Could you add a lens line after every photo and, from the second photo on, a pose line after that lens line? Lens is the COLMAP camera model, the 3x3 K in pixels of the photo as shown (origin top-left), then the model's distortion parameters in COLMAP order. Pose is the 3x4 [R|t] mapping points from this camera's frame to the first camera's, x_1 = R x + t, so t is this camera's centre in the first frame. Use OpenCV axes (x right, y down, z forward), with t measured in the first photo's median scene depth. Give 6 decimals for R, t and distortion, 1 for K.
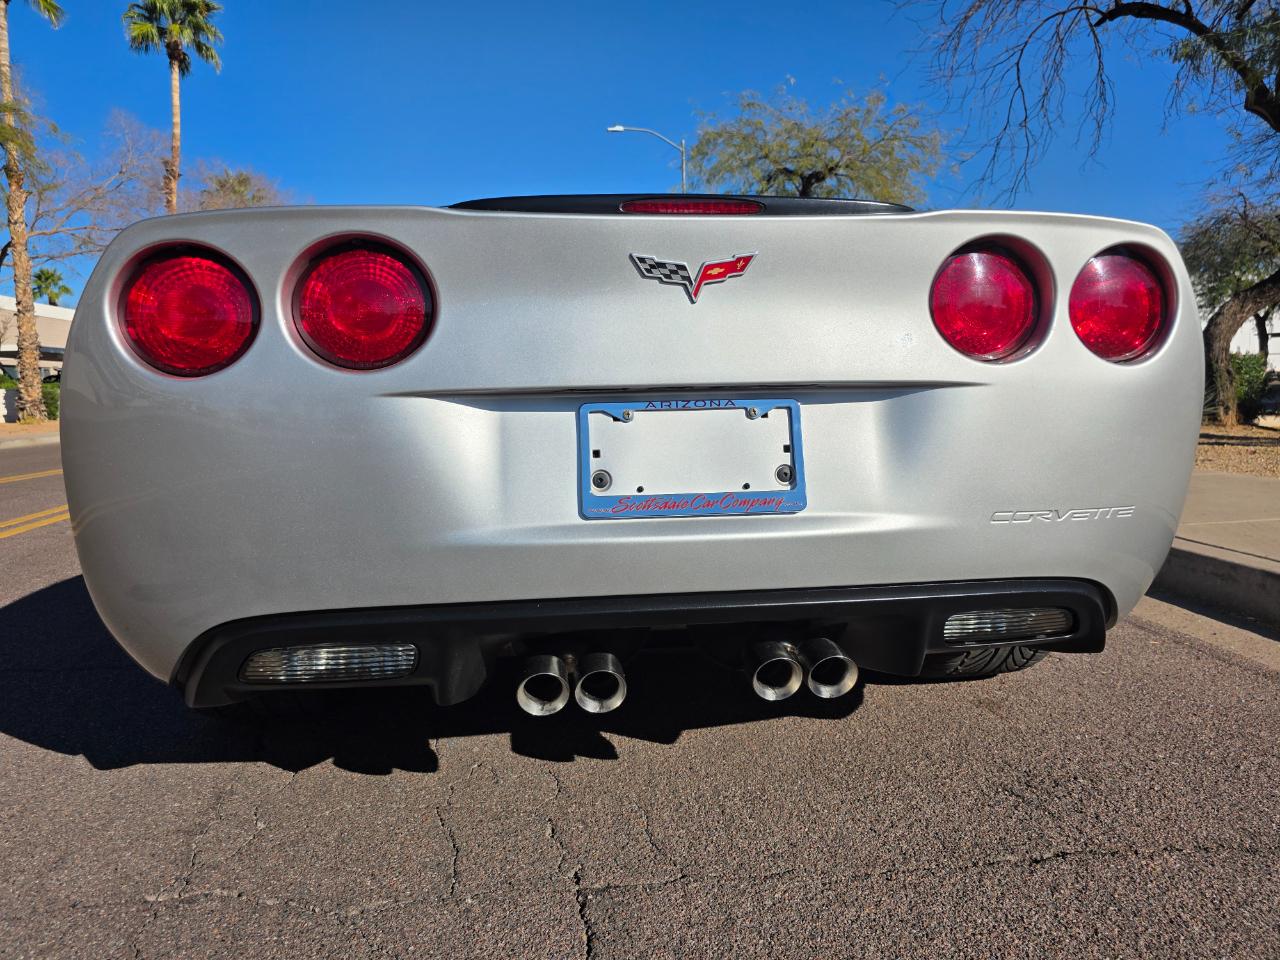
lens RADIAL K [[883.8, 0, 633.7], [0, 883.8, 469.0], [0, 0, 1]] dist [0.043744, -0.036267]
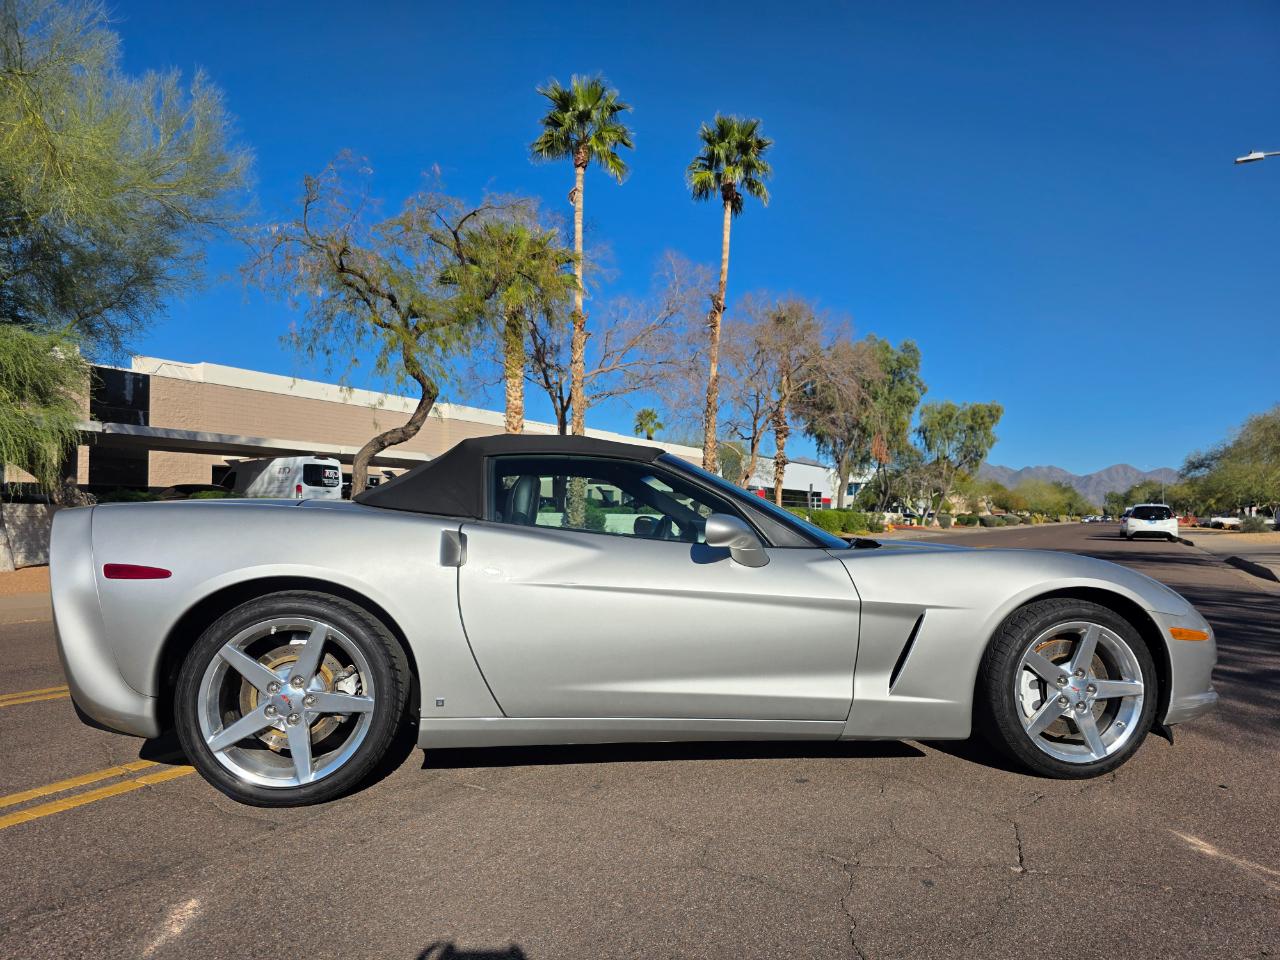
lens RADIAL K [[883.8, 0, 642.9], [0, 883.8, 490.5], [0, 0, 1]] dist [0.043744, -0.036267]
pose [[0.826350, 0.006723, -0.563116, -0.290612], [-0.071479, 0.993094, -0.093036, -0.484236], [0.558602, 0.117131, 0.821124, 3.367363]]
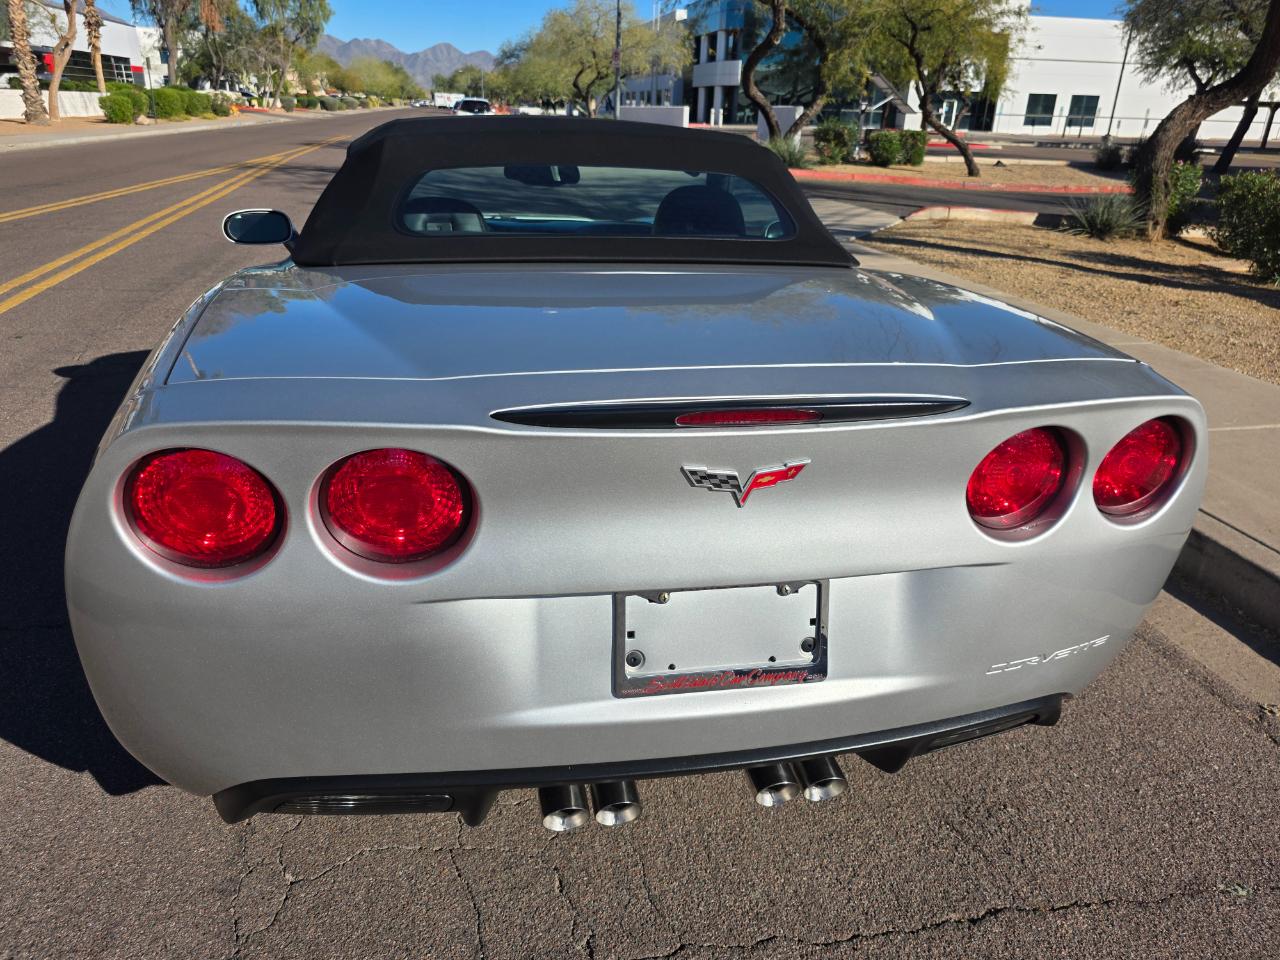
lens RADIAL K [[883.8, 0, 634.4], [0, 883.8, 478.9], [0, 0, 1]] dist [0.043744, -0.036267]
pose [[0.994491, 0.022868, 0.102298, -0.125180], [-0.052216, 0.954287, 0.294297, -0.416658], [-0.090892, -0.298017, 0.950223, 0.075268]]
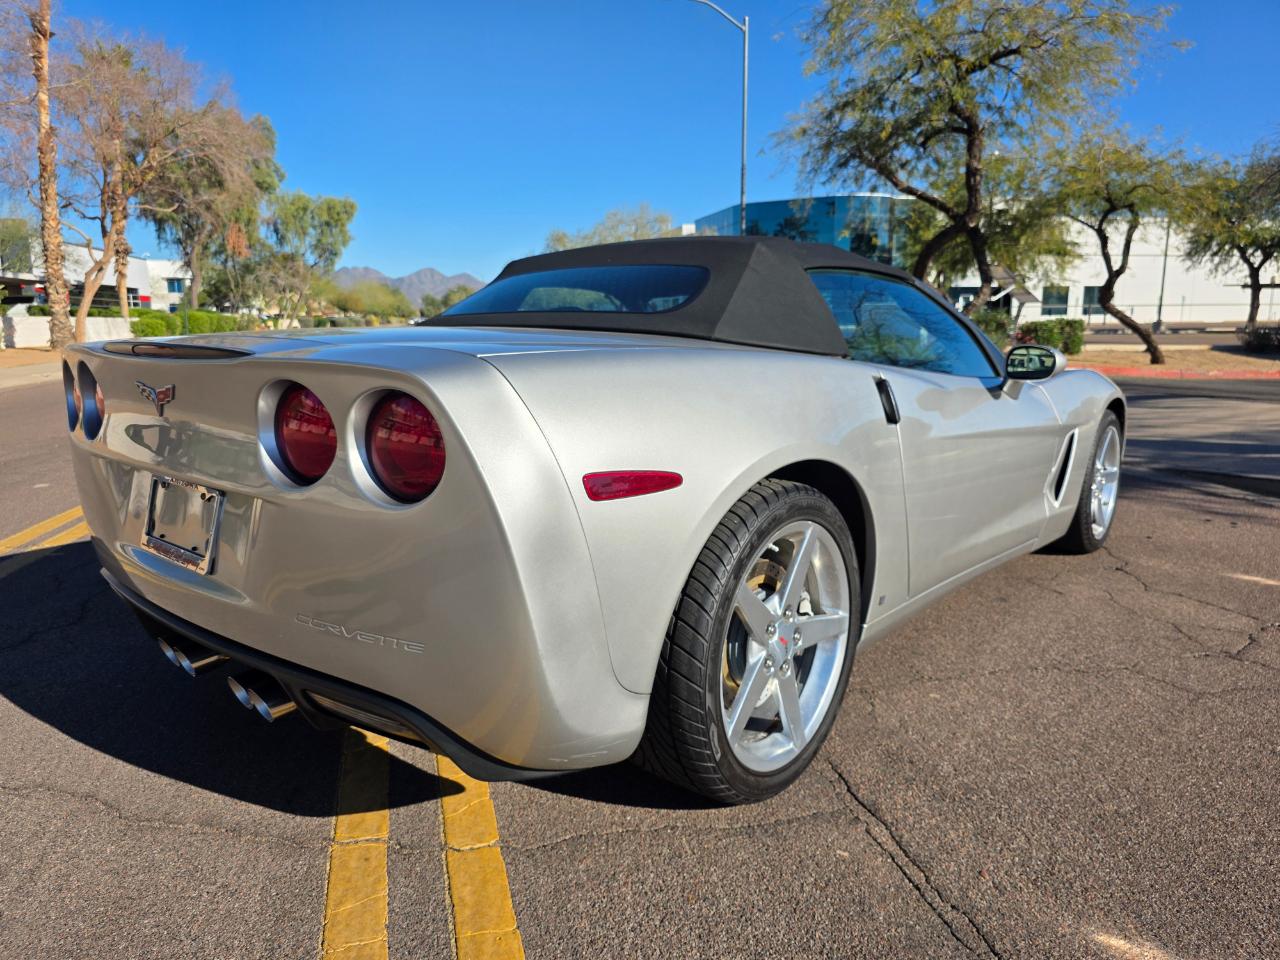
lens RADIAL K [[883.8, 0, 640.7], [0, 883.8, 486.0], [0, 0, 1]] dist [0.043744, -0.036267]
pose [[0.991952, 0.000539, 0.126611, -2.505837], [-0.012242, 0.995714, 0.091673, -0.490646], [-0.126018, -0.092485, 0.987707, 3.474627]]
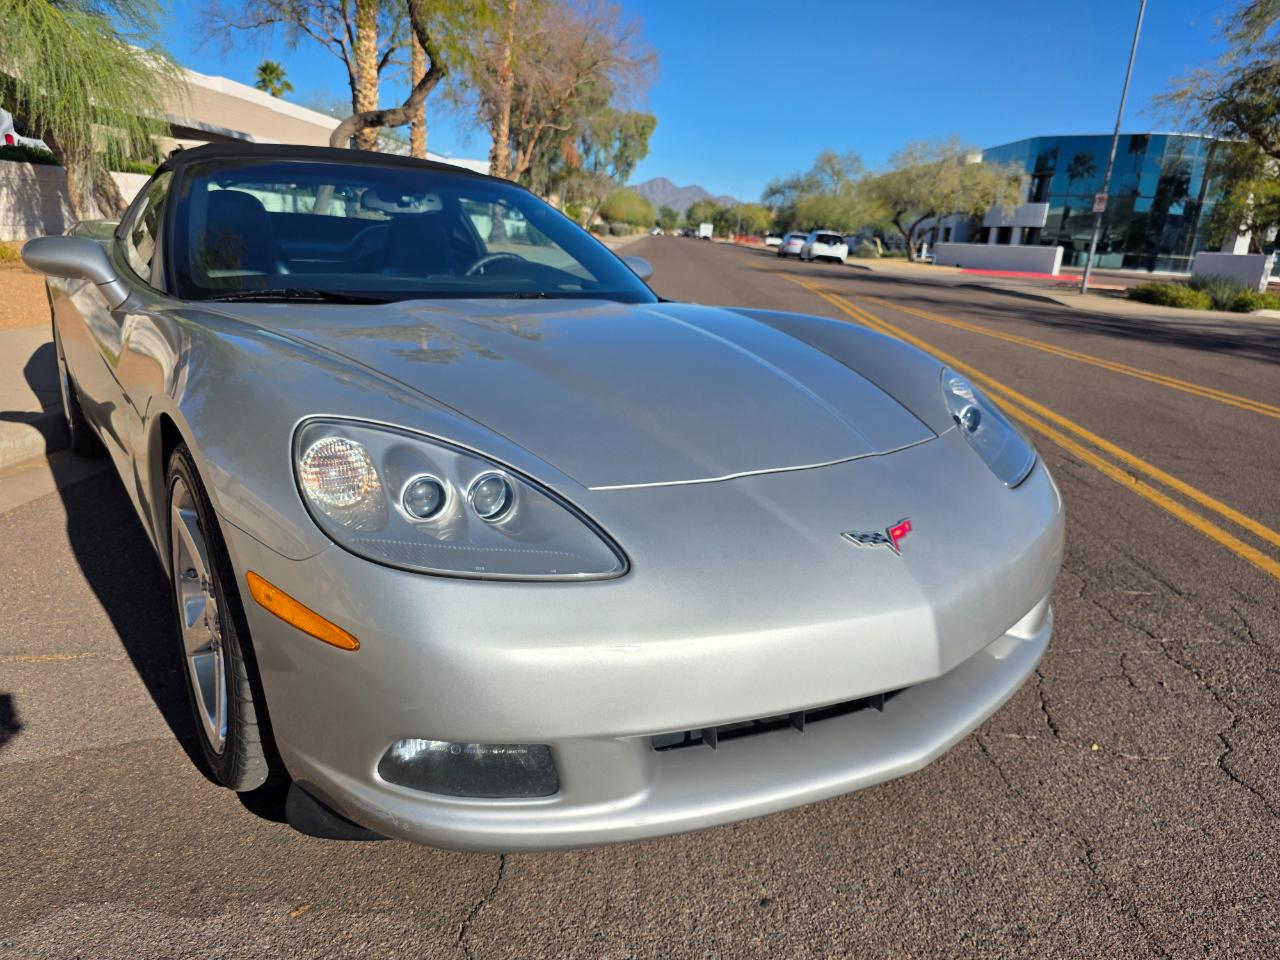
lens RADIAL K [[883.8, 0, 632.3], [0, 883.8, 495.6], [0, 0, 1]] dist [0.043744, -0.036267]
pose [[0.986577, 0.133380, -0.094216, -5.431311], [-0.112342, 0.973086, 0.201204, 0.019661], [0.118516, -0.187918, 0.975008, -0.490453]]
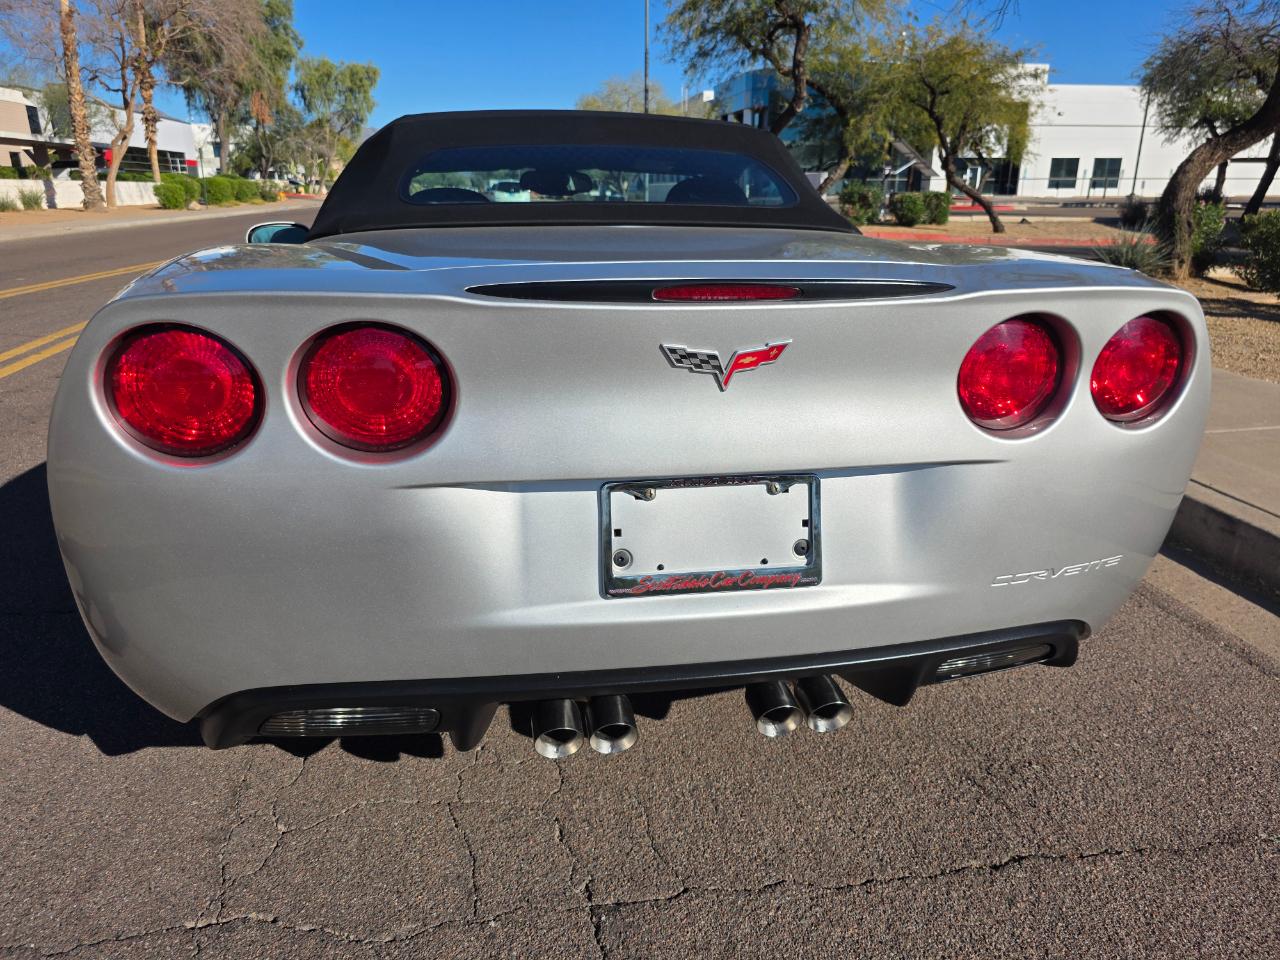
lens RADIAL K [[883.8, 0, 645.4], [0, 883.8, 474.6], [0, 0, 1]] dist [0.043744, -0.036267]
pose [[0.997394, 0.011671, 0.071195, -0.070677], [-0.026901, 0.975824, 0.216897, -0.255066], [-0.066942, -0.218247, 0.973595, 0.036811]]
